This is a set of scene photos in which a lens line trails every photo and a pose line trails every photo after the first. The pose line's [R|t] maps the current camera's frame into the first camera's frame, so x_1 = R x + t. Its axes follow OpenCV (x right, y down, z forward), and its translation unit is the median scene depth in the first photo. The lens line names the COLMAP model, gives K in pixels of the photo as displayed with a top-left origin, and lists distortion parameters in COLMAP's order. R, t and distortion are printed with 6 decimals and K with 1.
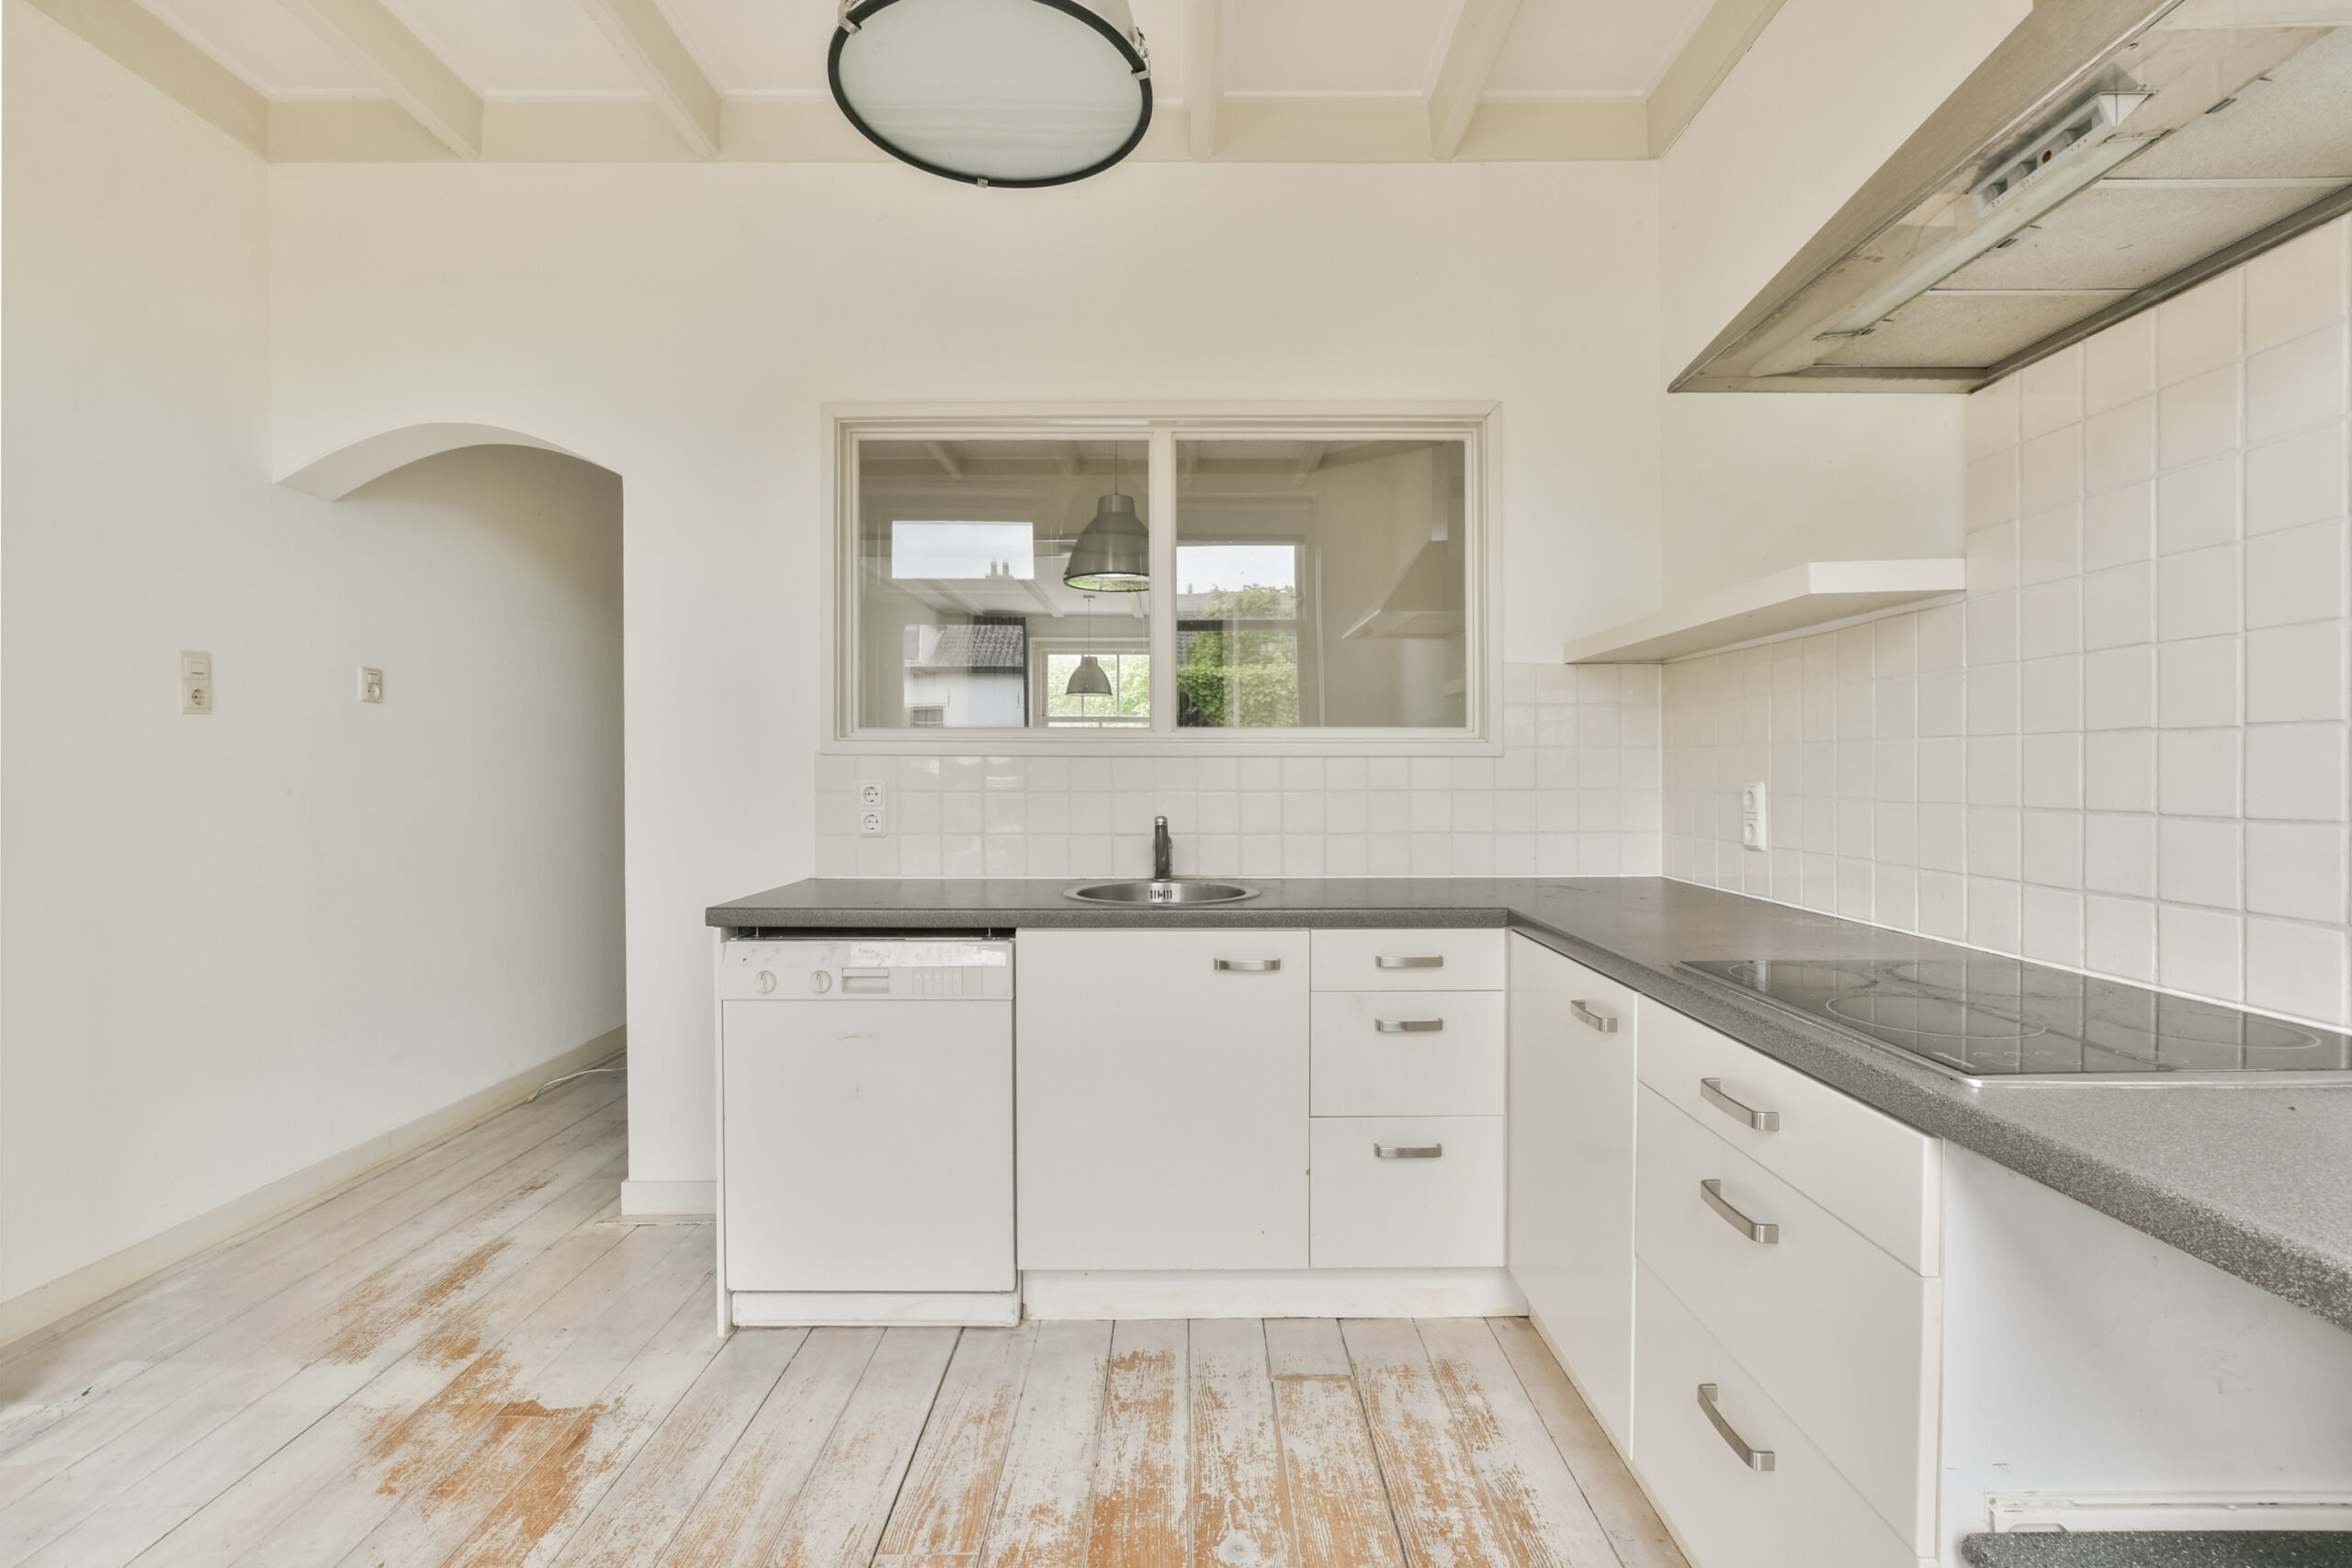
lens RADIAL K [[1074.1, 0, 1184.6], [0, 1074.1, 766.8], [0, 0, 1]] dist [-0.012640, 0.004053]
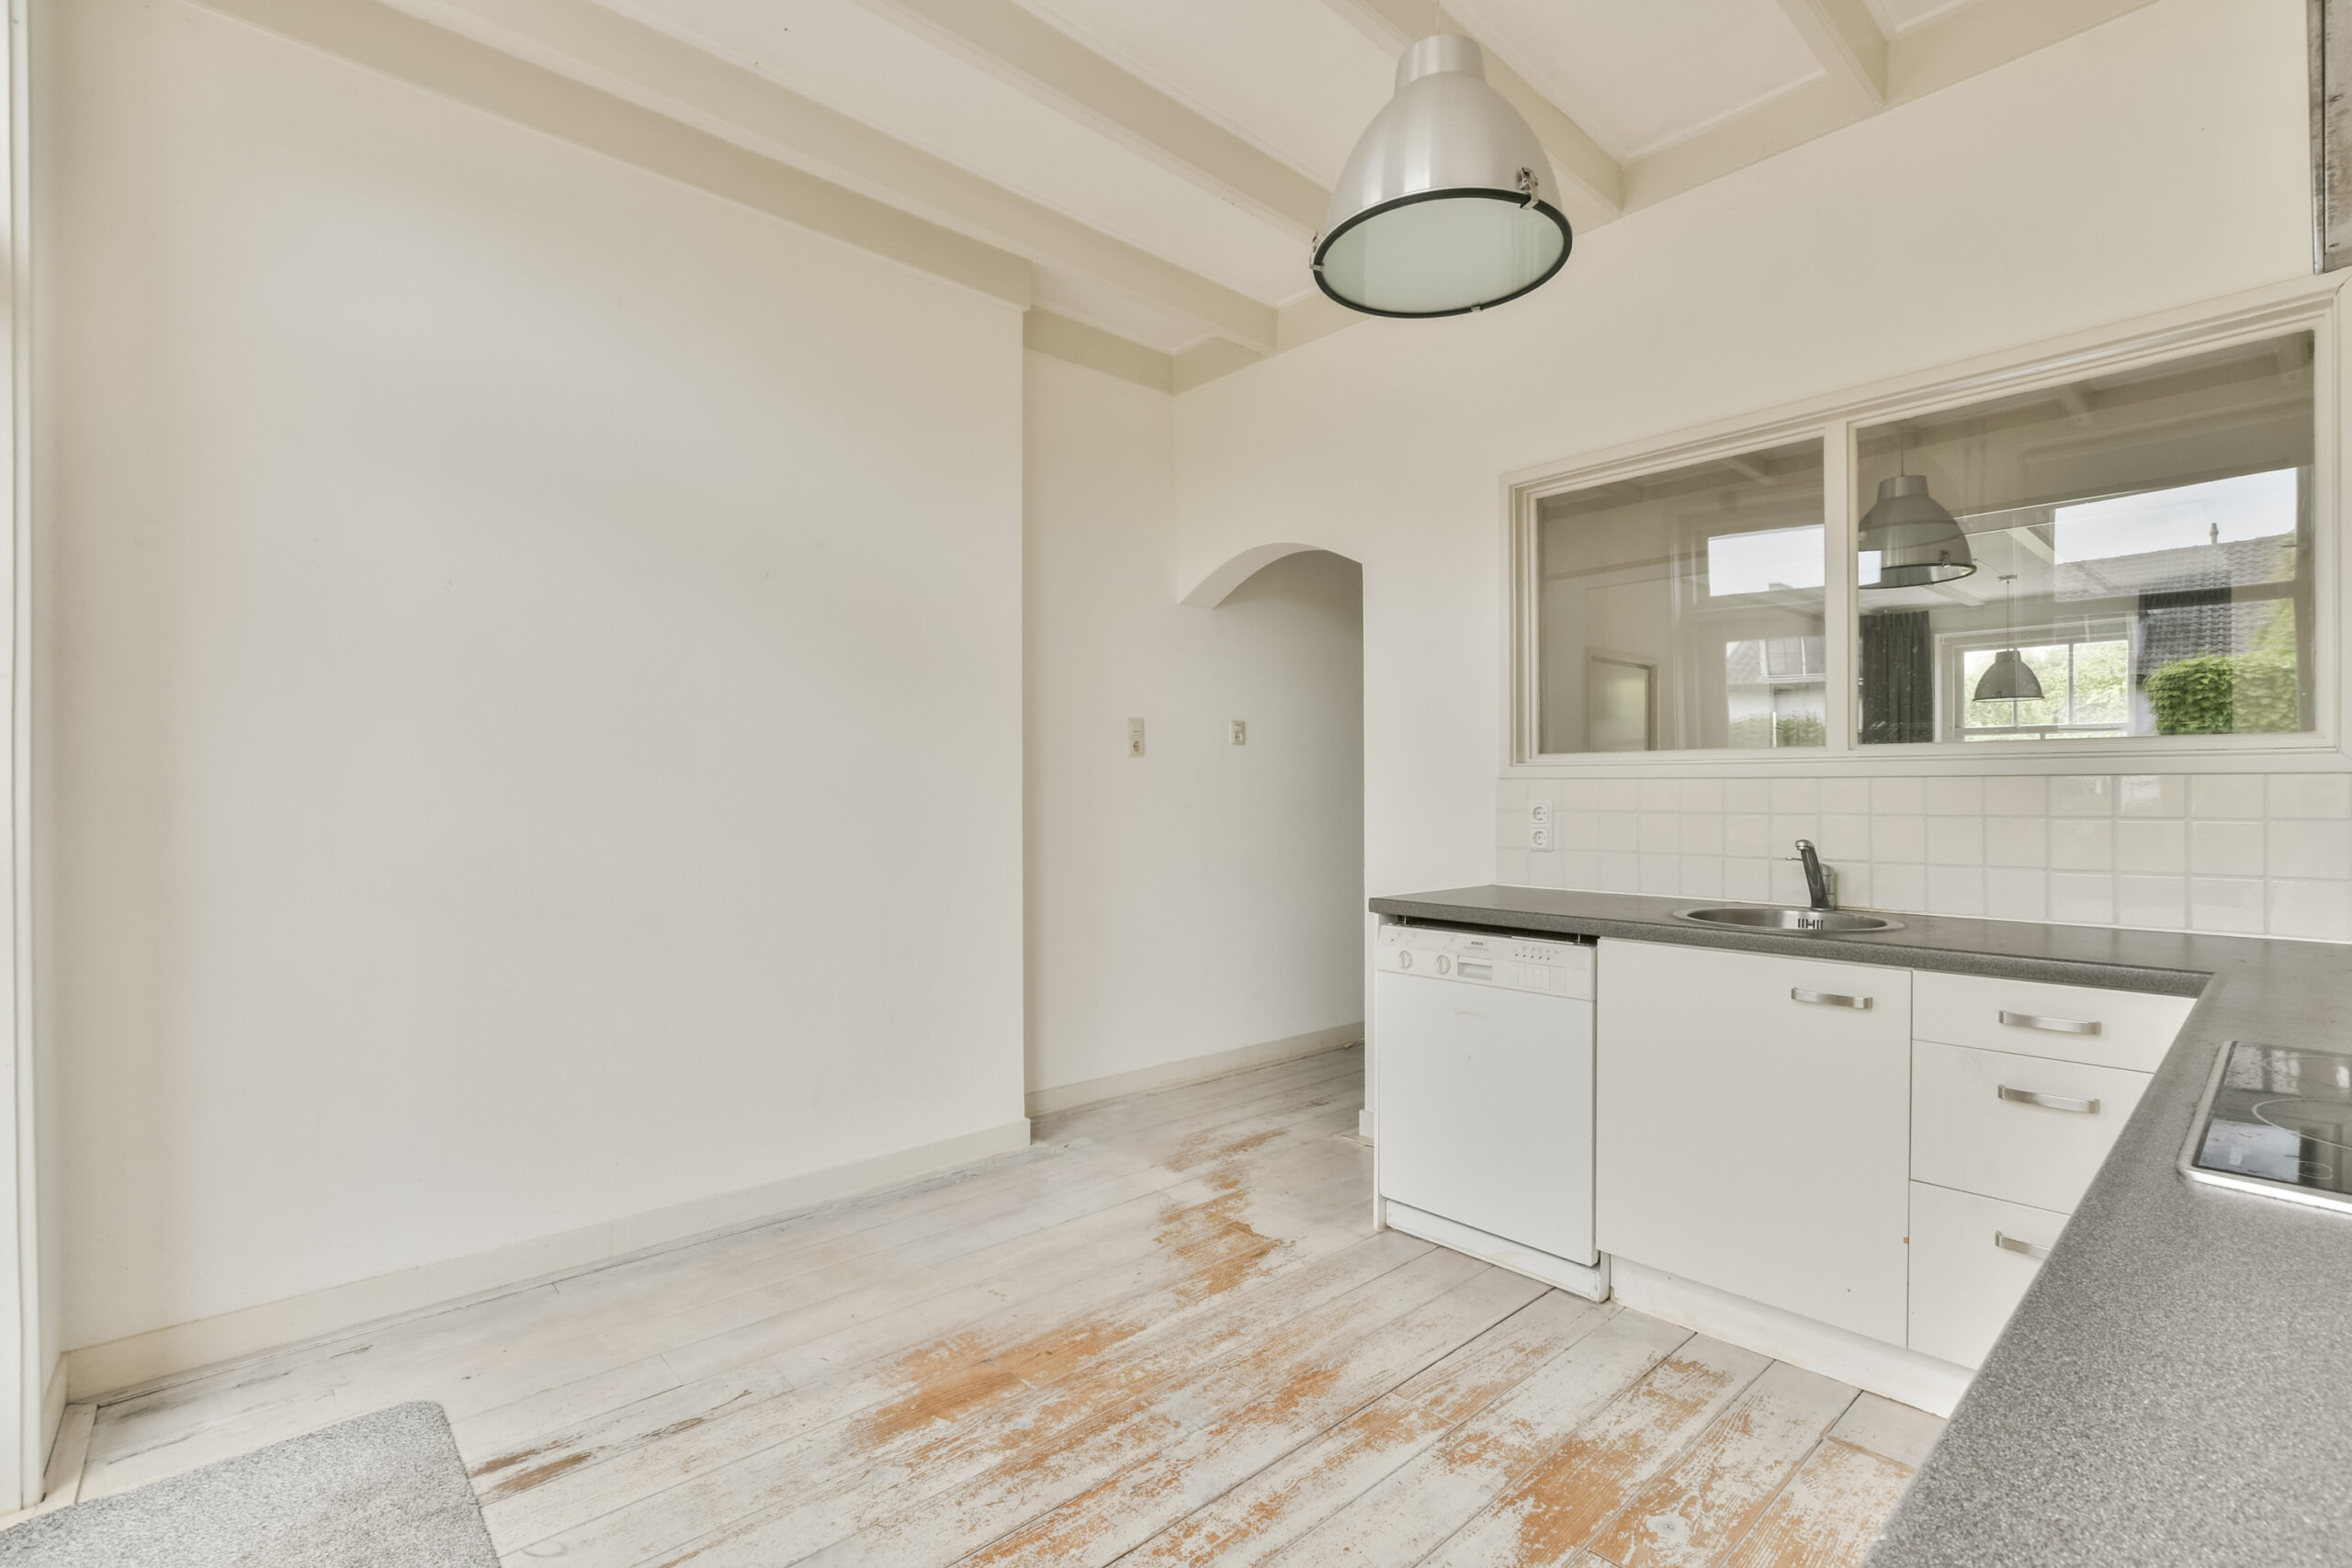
lens RADIAL K [[1092.3, 0, 1169.7], [0, 1092.3, 788.8], [0, 0, 1]] dist [-0.012581, 0.012372]
pose [[0.666212, -0.002272, -0.745759, 0.389167], [0.001354, 0.999997, -0.001837, 0.001603], [0.745761, 0.000214, 0.666214, -0.065432]]
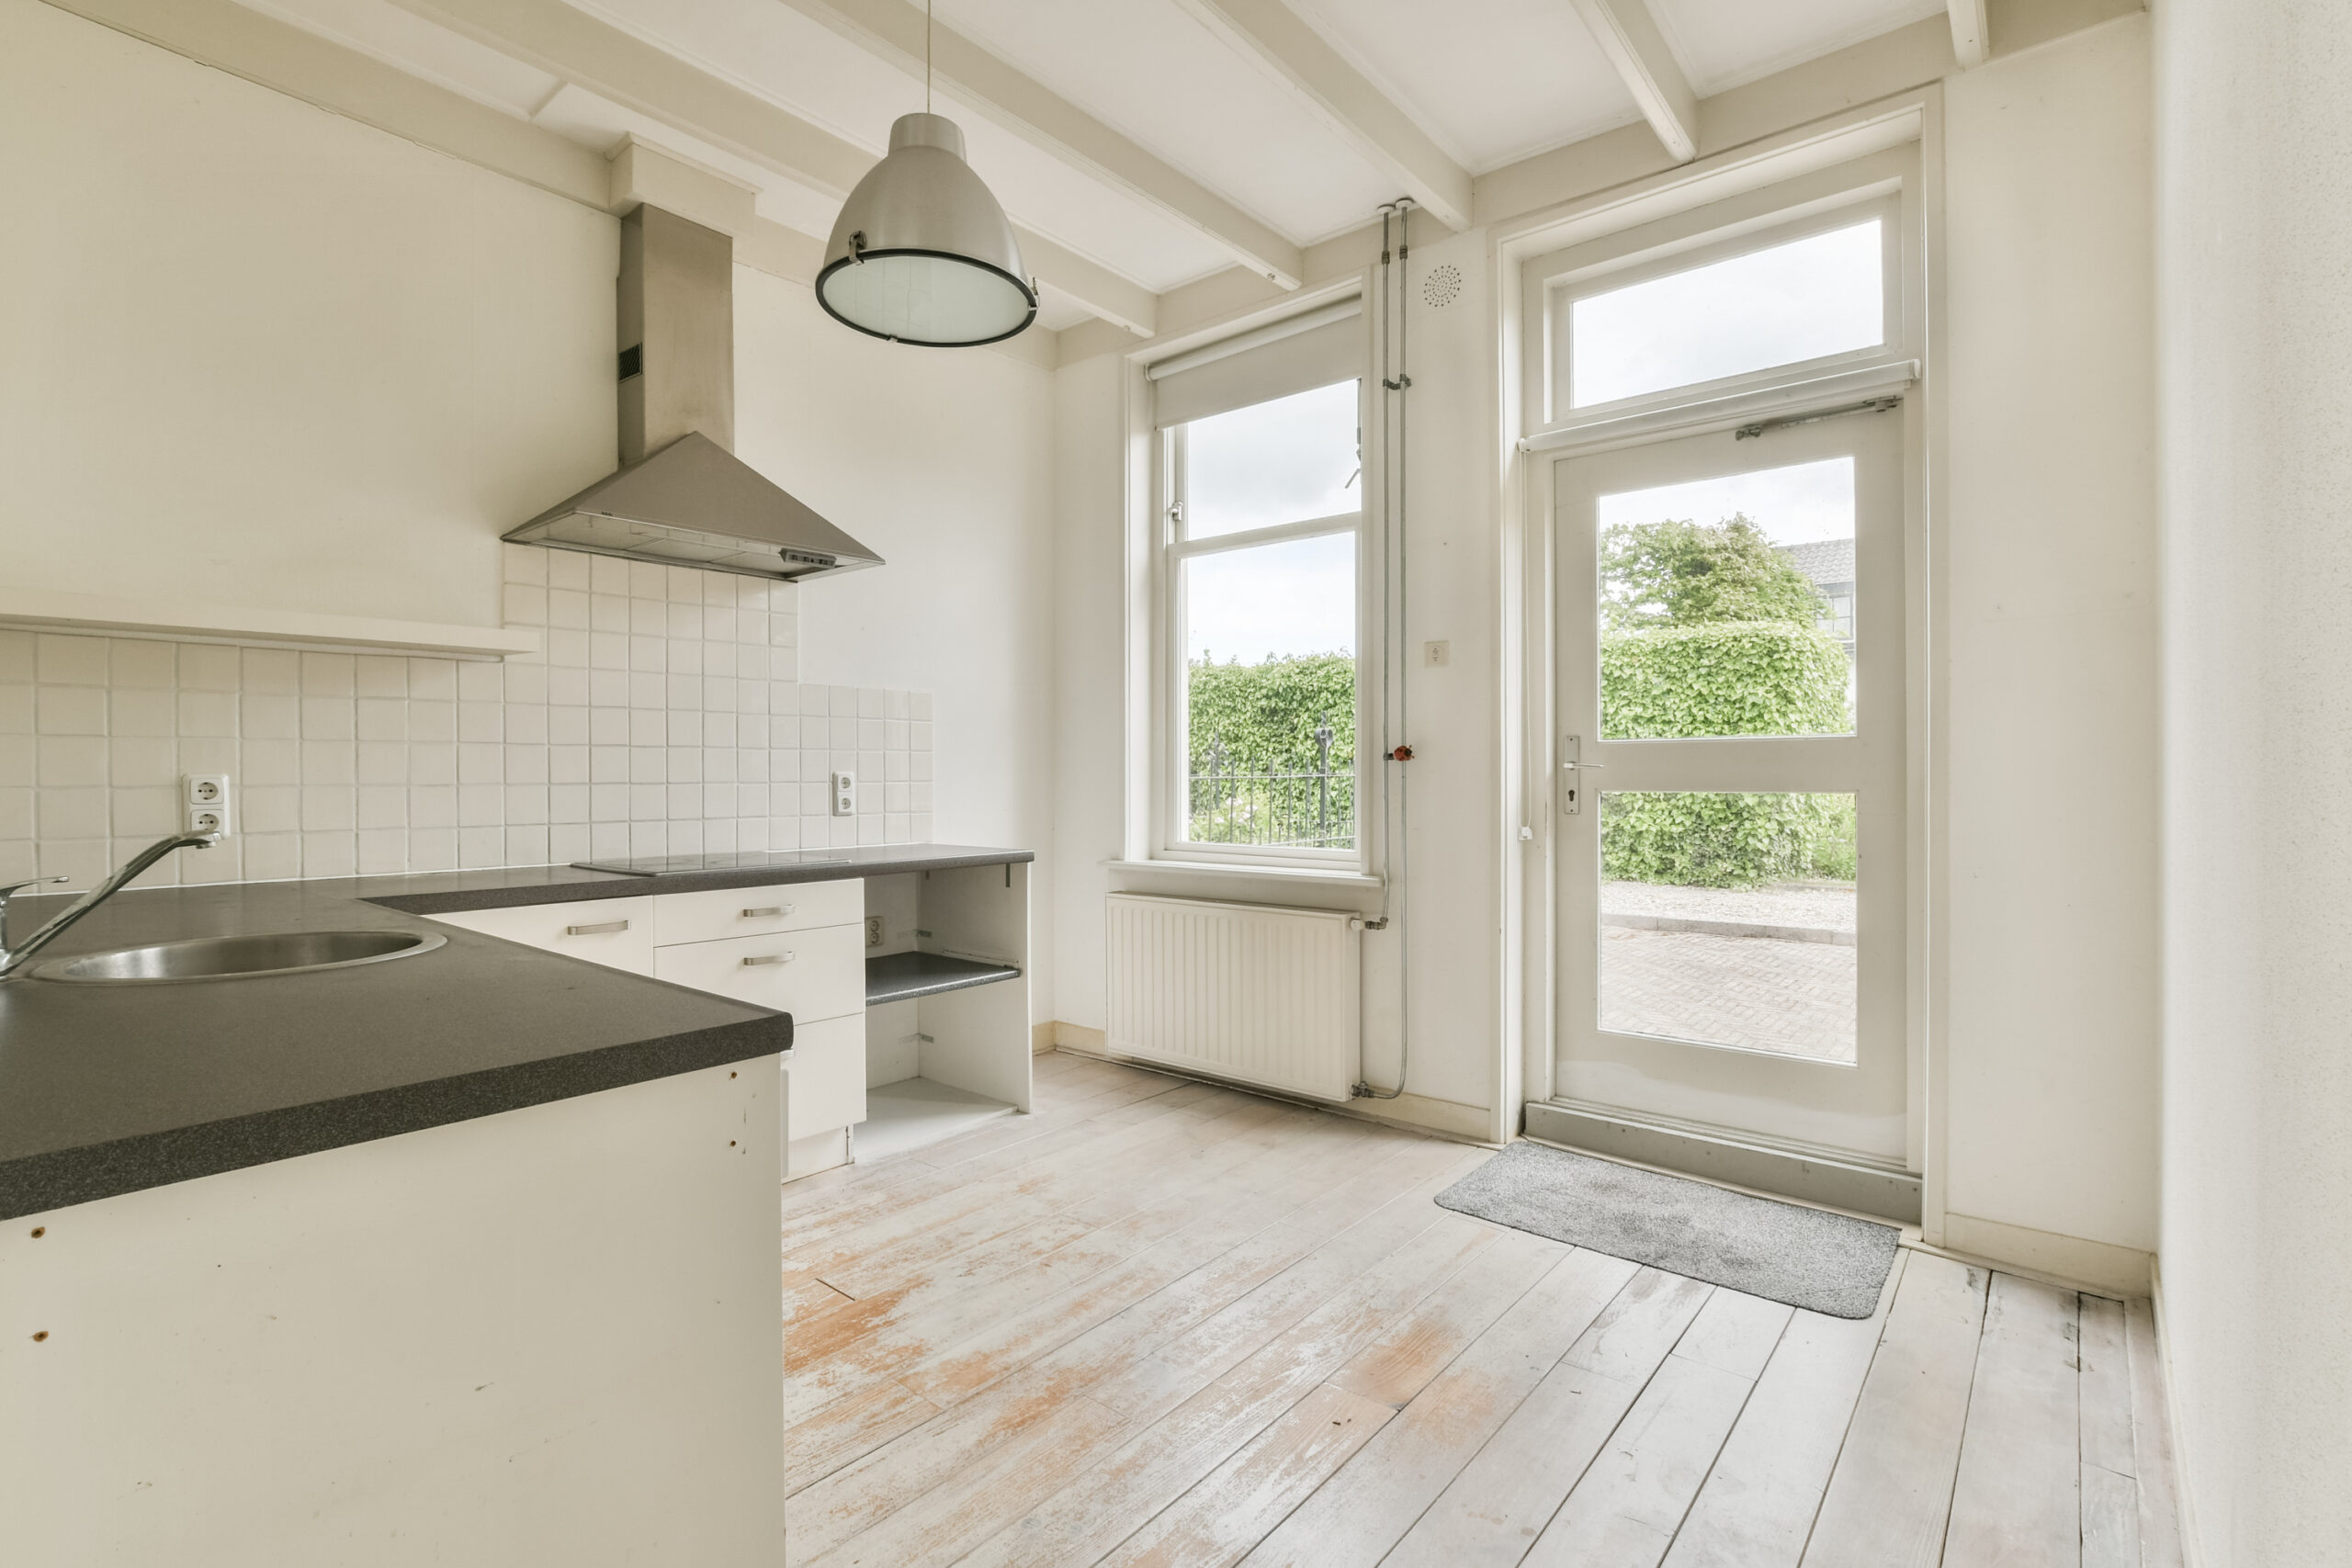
lens RADIAL K [[1092.3, 0, 1169.7], [0, 1092.3, 788.8], [0, 0, 1]] dist [-0.012581, 0.012372]
pose [[-0.767068, -0.007426, 0.641522, -0.929714], [0.004190, 0.999854, 0.016583, 0.017265], [-0.641552, 0.015409, -0.766925, 1.299691]]
